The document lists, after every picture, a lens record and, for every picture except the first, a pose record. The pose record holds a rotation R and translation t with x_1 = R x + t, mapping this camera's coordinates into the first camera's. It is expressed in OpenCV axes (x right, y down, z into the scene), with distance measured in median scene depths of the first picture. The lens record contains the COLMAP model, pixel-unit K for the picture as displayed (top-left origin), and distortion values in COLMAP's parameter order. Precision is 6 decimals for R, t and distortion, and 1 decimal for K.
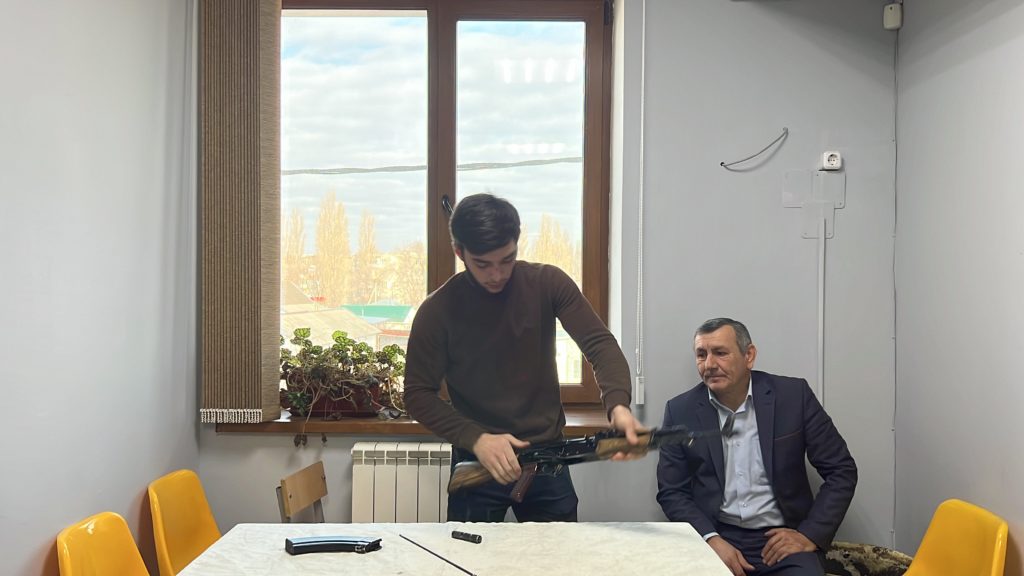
lens RADIAL K [[887.5, 0, 509.5], [0, 887.5, 290.0], [0, 0, 1]] dist [0.070014, -0.104328]
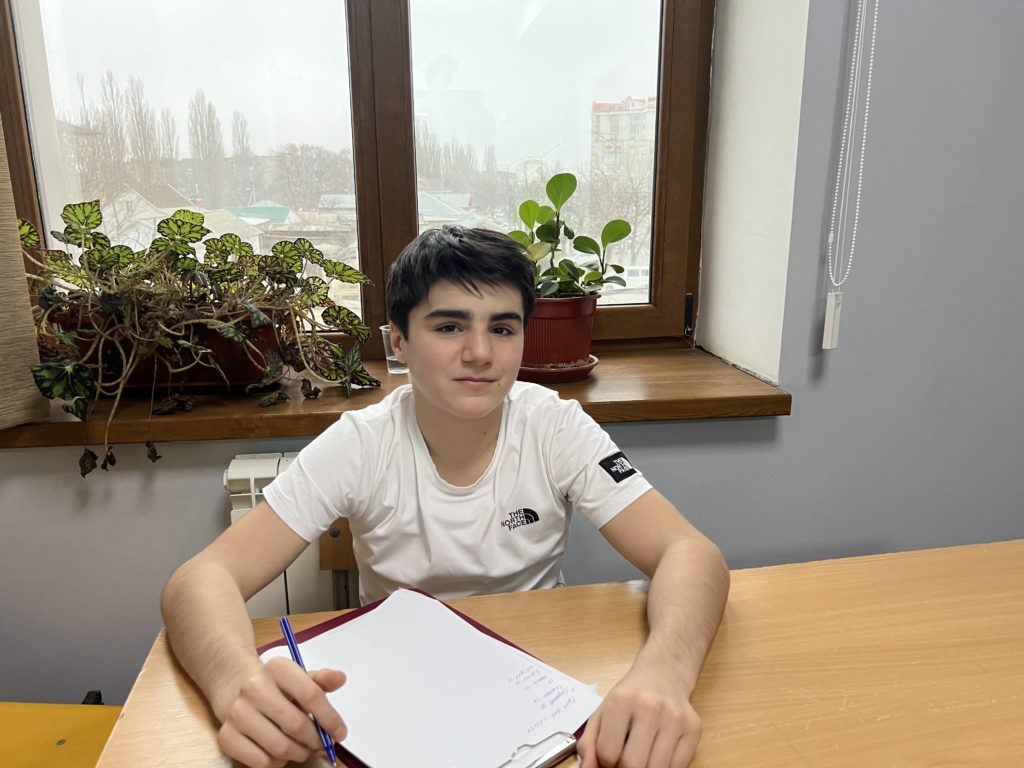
lens RADIAL K [[799.2, 0, 503.7], [0, 799.2, 375.9], [0, 0, 1]] dist [0.034287, -0.002466]
pose [[0.989419, -0.049187, 0.136493, -0.088742], [0.016793, 0.973281, 0.229004, 0.039056], [-0.144110, -0.224289, 0.963808, 0.595864]]
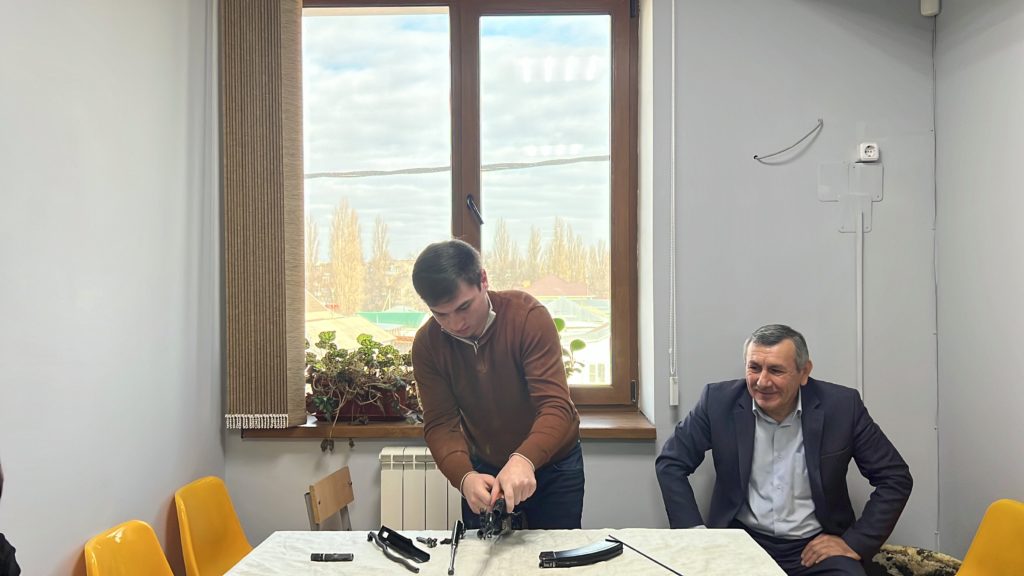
lens RADIAL K [[887.5, 0, 510.5], [0, 887.5, 295.1], [0, 0, 1]] dist [0.070014, -0.104328]
pose [[0.999817, -0.012554, -0.014453, -0.016482], [0.012555, 0.999921, -0.000063, 0.005788], [0.014452, -0.000118, 0.999896, 0.022348]]
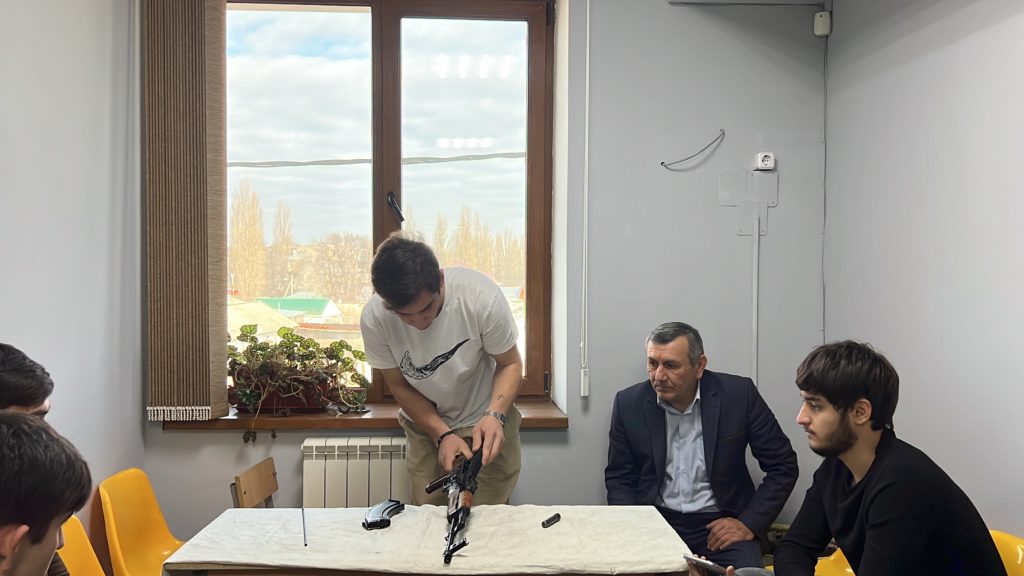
lens RADIAL K [[887.5, 0, 498.8], [0, 887.5, 295.4], [0, 0, 1]] dist [0.070014, -0.104328]
pose [[0.996957, -0.004452, 0.077826, -0.032455], [0.003281, 0.999880, 0.015164, -0.004450], [-0.077884, -0.014862, 0.996852, -0.018651]]
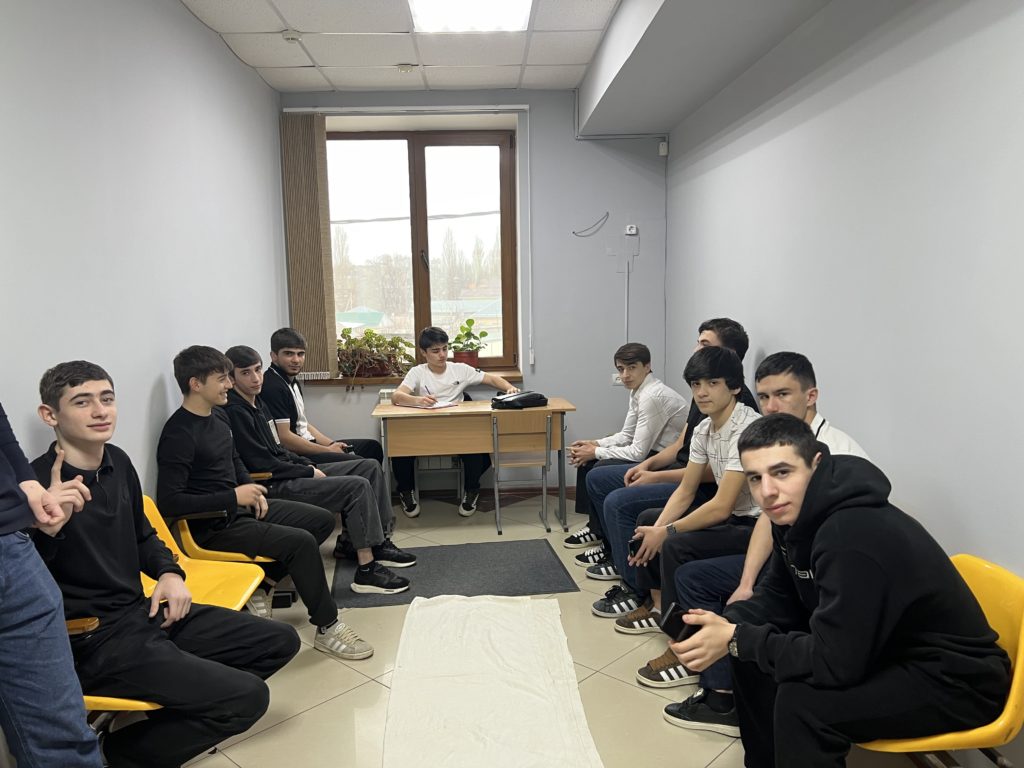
lens RADIAL K [[758.8, 0, 507.2], [0, 758.8, 381.2], [0, 0, 1]] dist [0.075596, -0.001089]
pose [[0.998402, -0.031998, 0.046580, 0.018393], [0.026576, 0.993274, 0.112696, -0.017556], [-0.049873, -0.111278, 0.992537, -0.588788]]
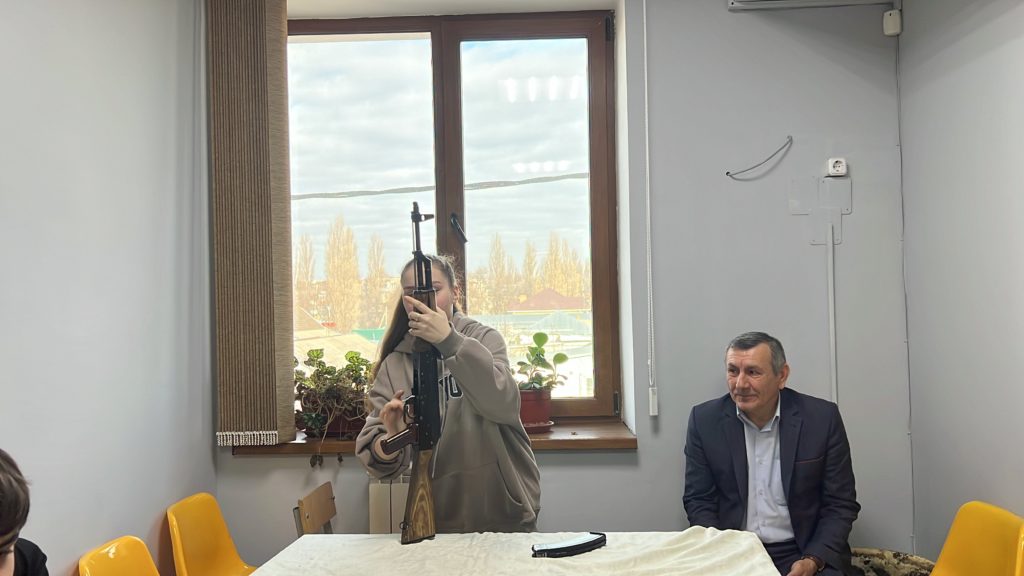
lens RADIAL K [[887.5, 0, 509.6], [0, 887.5, 290.6], [0, 0, 1]] dist [0.070014, -0.104328]
pose [[0.999499, -0.029738, -0.010835, -0.000509], [0.029495, 0.999325, -0.021897, 0.005308], [0.011479, 0.021566, 0.999702, -0.005486]]
